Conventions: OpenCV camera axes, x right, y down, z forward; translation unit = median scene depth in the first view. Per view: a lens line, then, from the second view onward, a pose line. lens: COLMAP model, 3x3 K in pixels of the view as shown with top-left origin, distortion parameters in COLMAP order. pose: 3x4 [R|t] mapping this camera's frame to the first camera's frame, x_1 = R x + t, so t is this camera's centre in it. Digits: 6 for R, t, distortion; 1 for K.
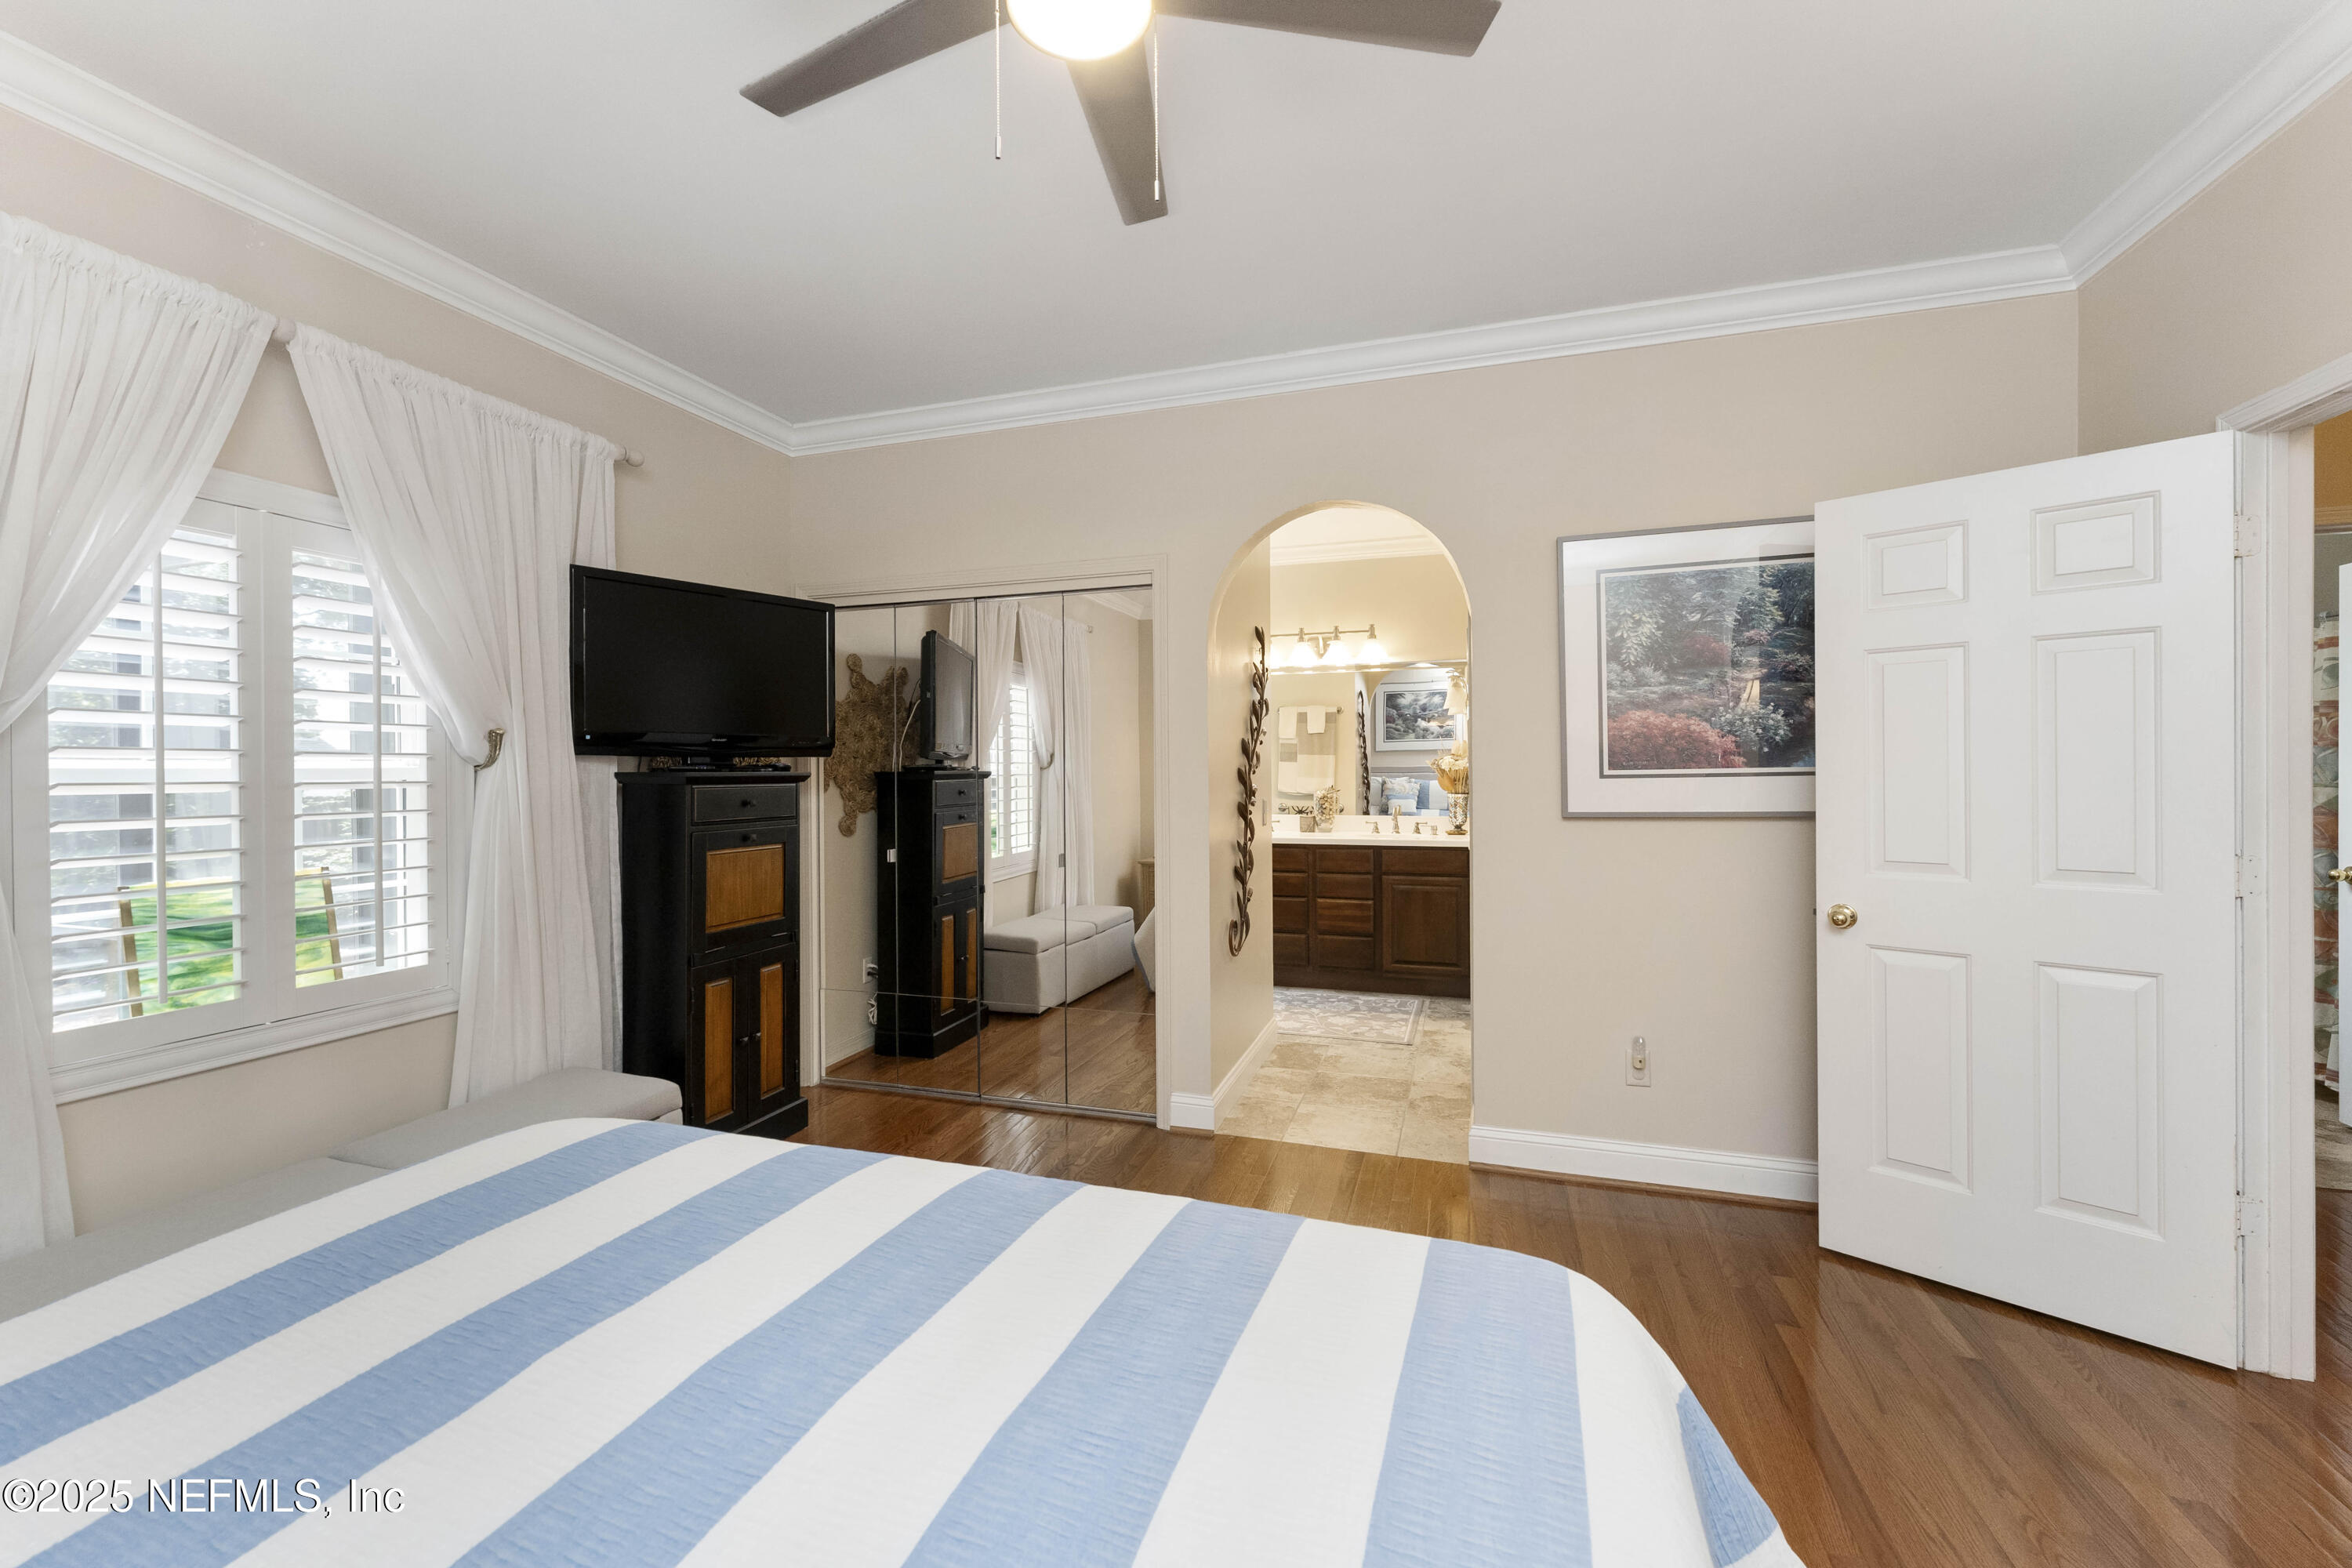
lens RADIAL K [[945.0, 0, 1158.7], [0, 945.0, 778.6], [0, 0, 1]] dist [0.000108, -0.000128]
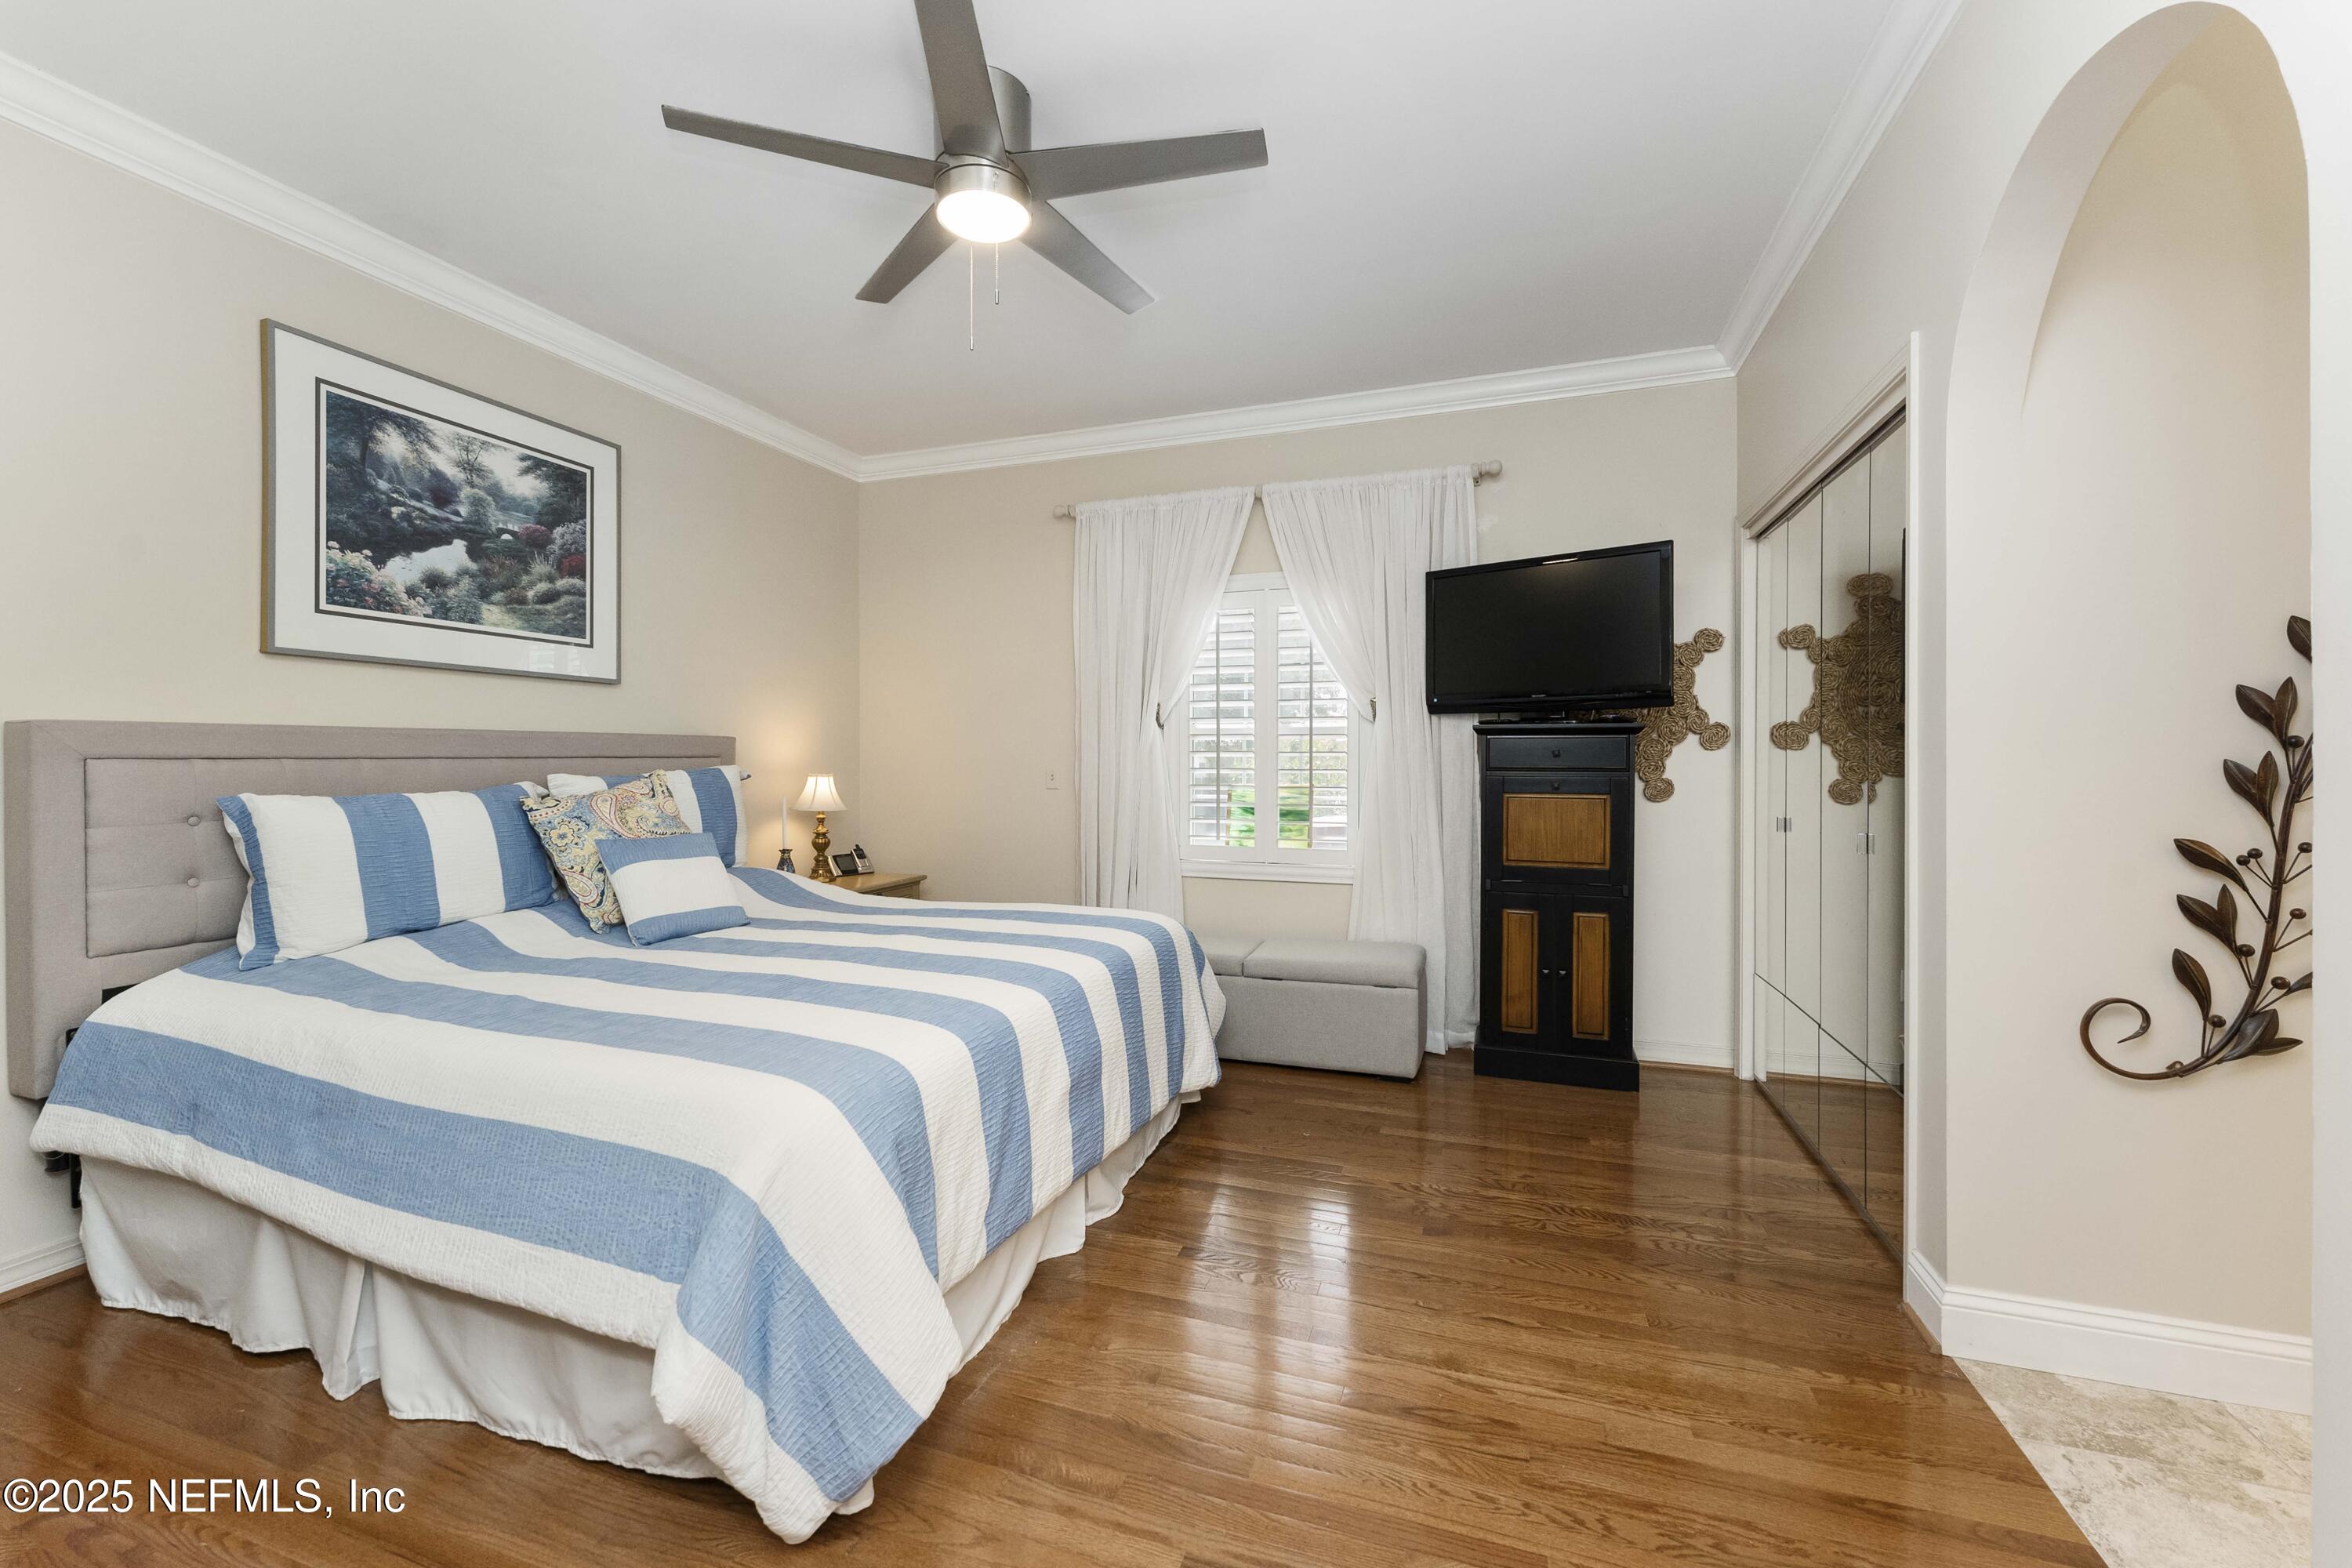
lens RADIAL K [[945.0, 0, 1170.0], [0, 945.0, 766.4], [0, 0, 1]] dist [0.000108, -0.000128]
pose [[-0.010670, 0.015940, -0.999816, 0.676848], [-0.006901, 0.999848, 0.016014, 0.028932], [0.999919, 0.007071, -0.010559, 0.609998]]
